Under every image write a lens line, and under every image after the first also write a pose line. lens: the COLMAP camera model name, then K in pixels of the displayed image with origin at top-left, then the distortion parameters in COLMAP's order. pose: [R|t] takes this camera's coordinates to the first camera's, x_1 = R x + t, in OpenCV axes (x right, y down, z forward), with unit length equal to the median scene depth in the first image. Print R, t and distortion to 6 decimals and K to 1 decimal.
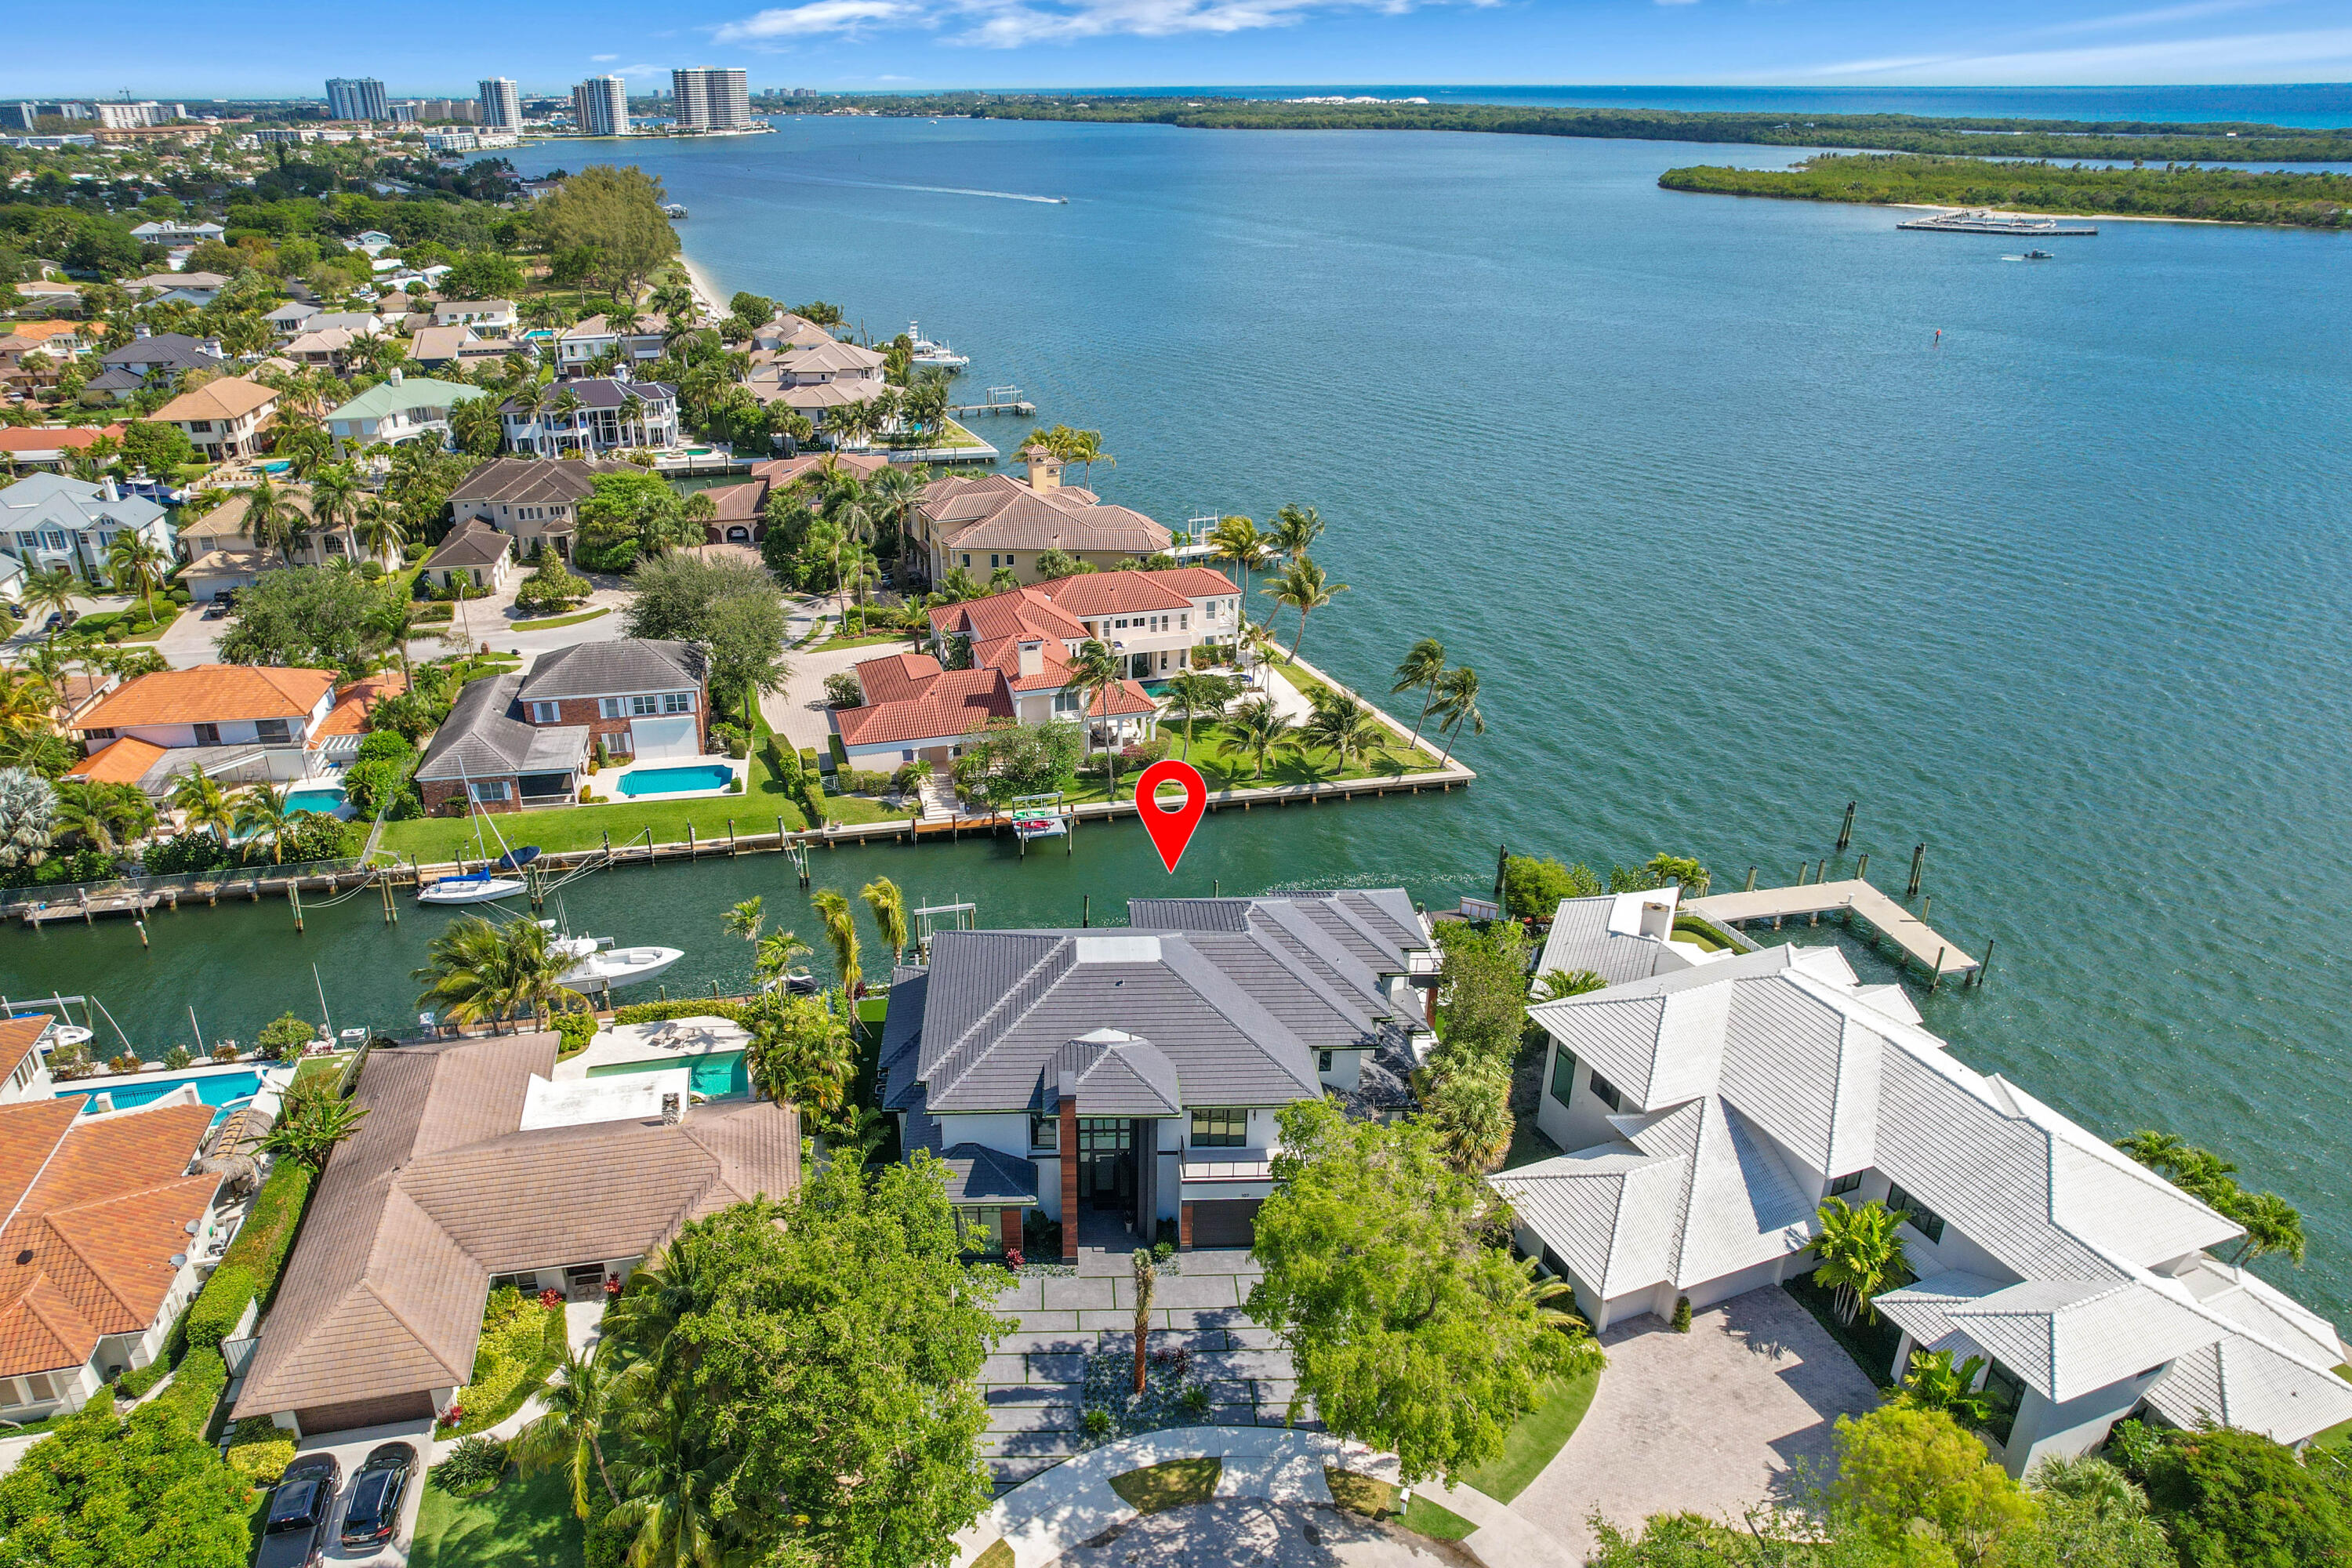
lens RADIAL K [[1577.6, 0, 1173.7], [0, 1577.6, 801.8], [0, 0, 1]] dist [-0.071077, 0.063487]
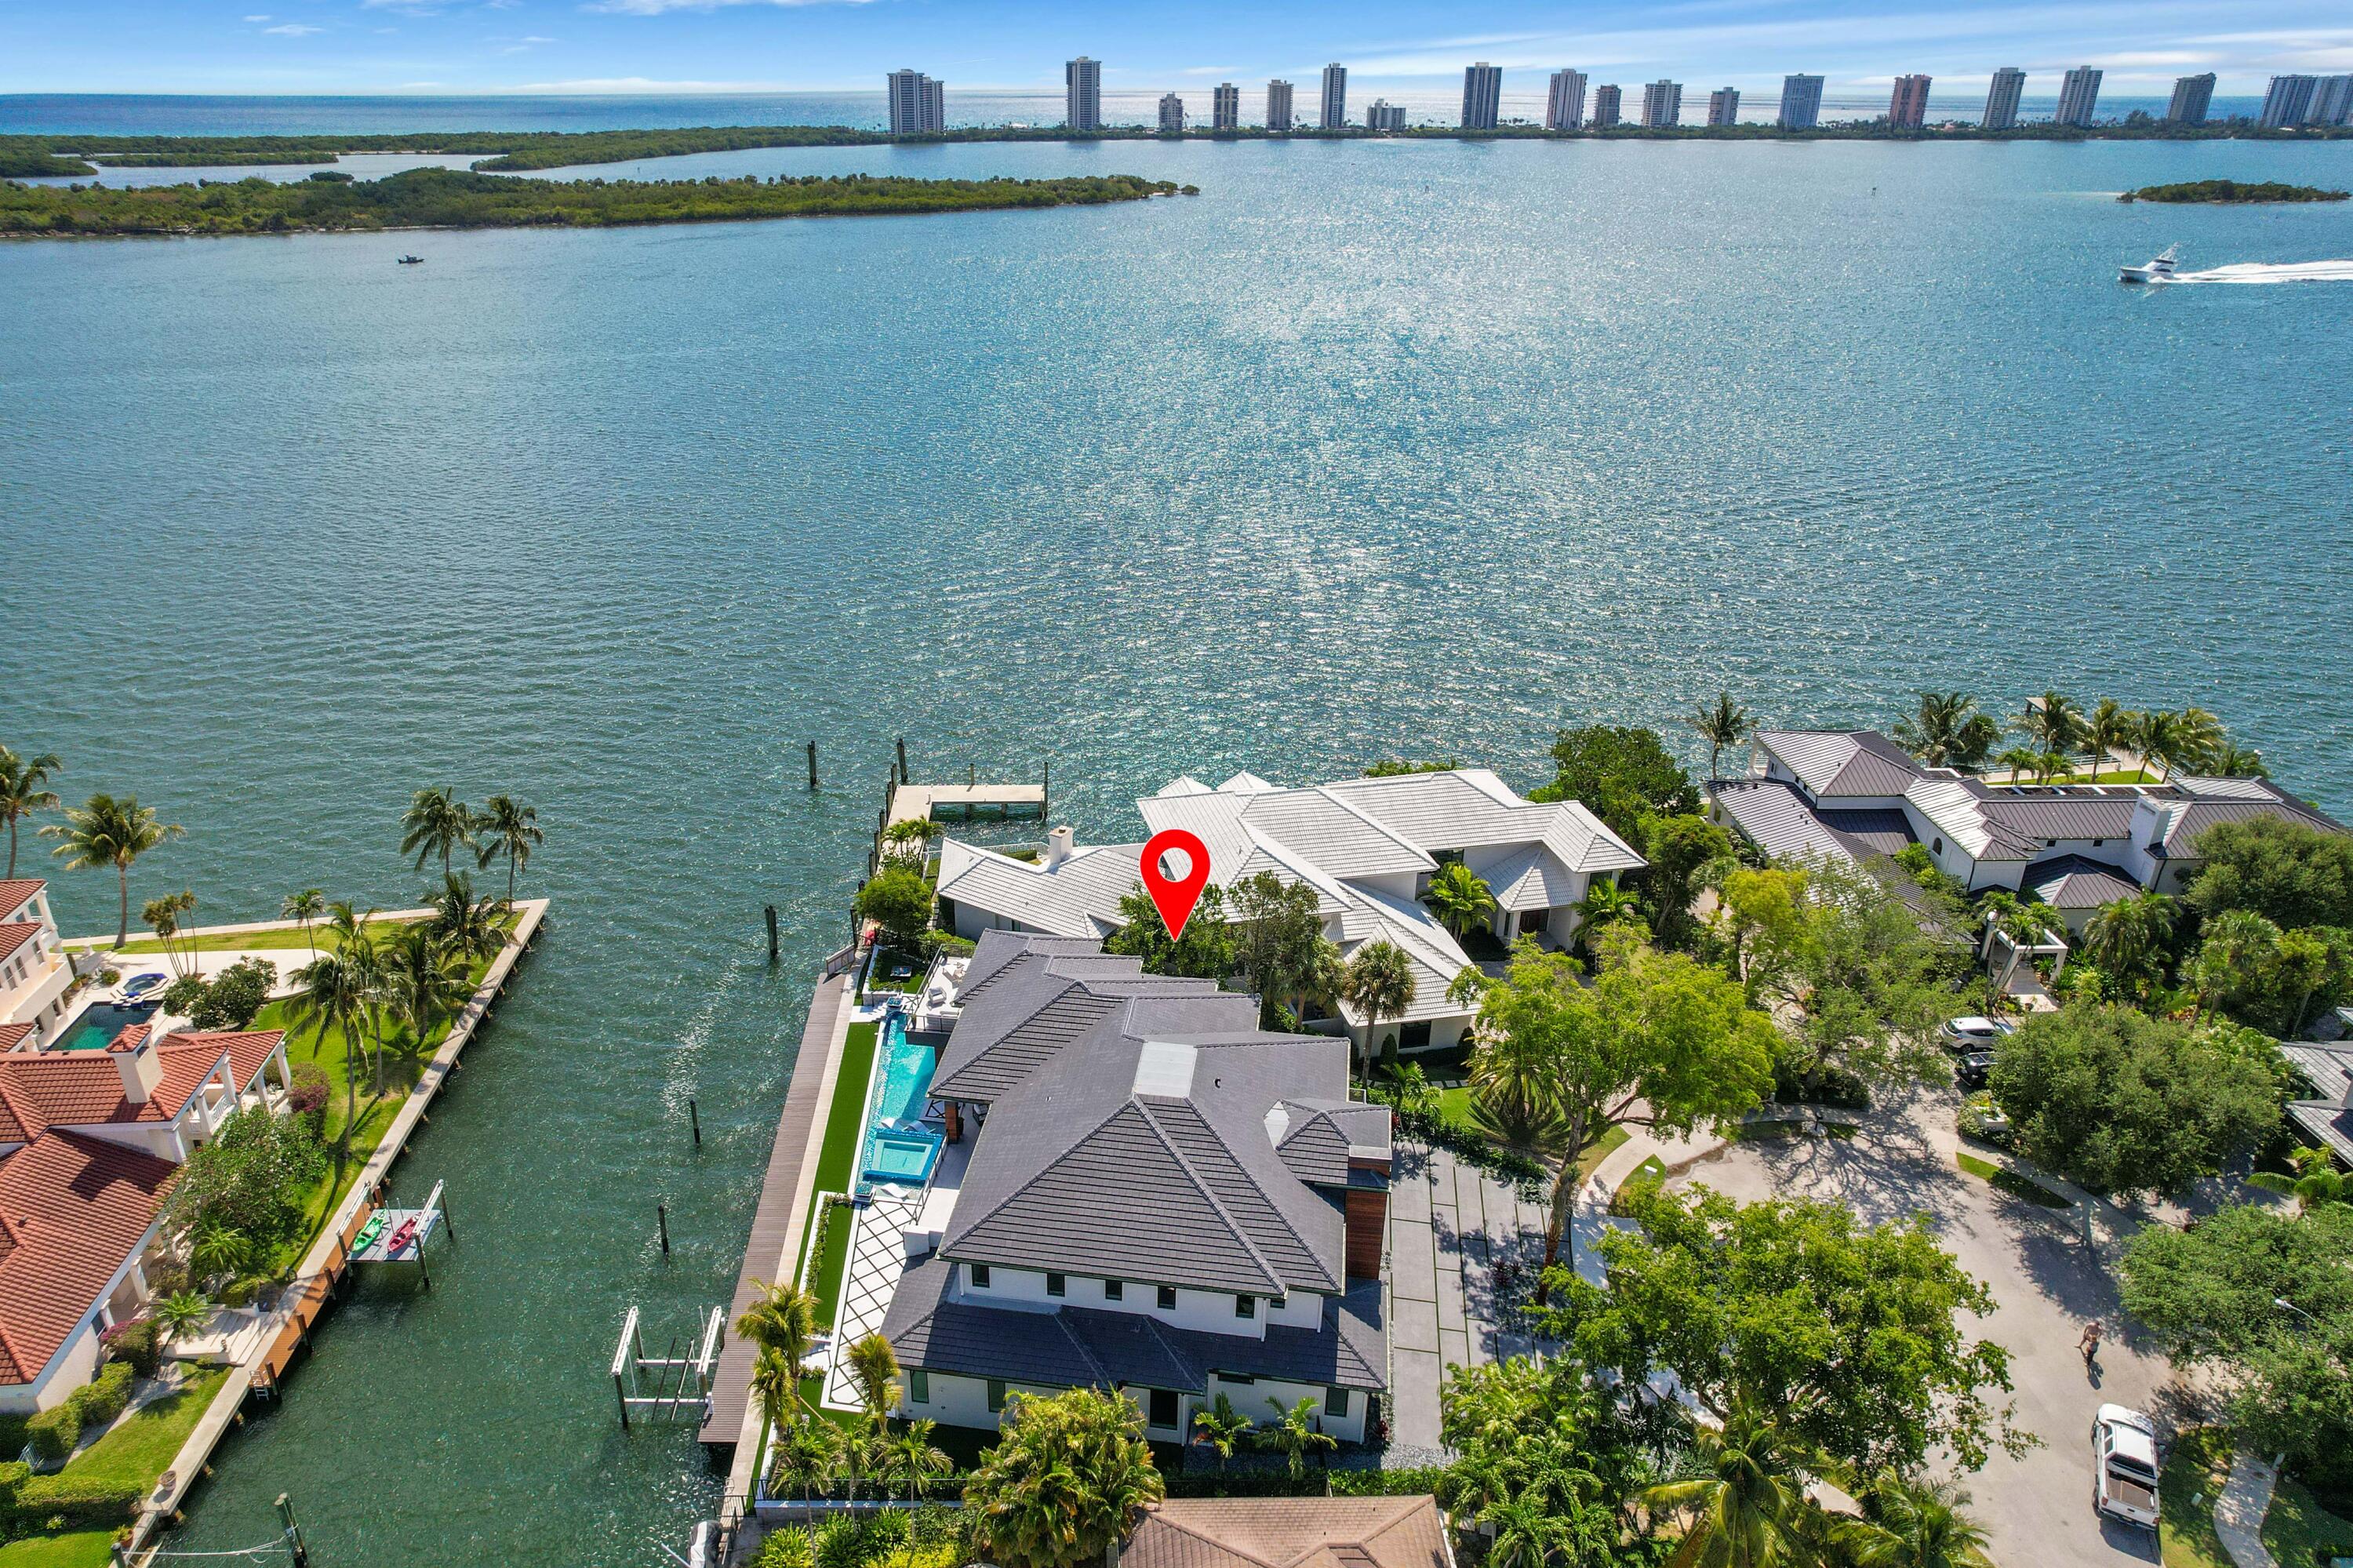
lens RADIAL K [[1494.0, 0, 1105.9], [0, 1494.0, 786.1], [0, 0, 1]] dist [-0.090706, 0.096367]
pose [[0.227308, -0.414004, 0.881437, -0.447648], [0.410471, 0.861529, 0.298800, -0.194551], [-0.883088, 0.293885, 0.365770, 0.413002]]
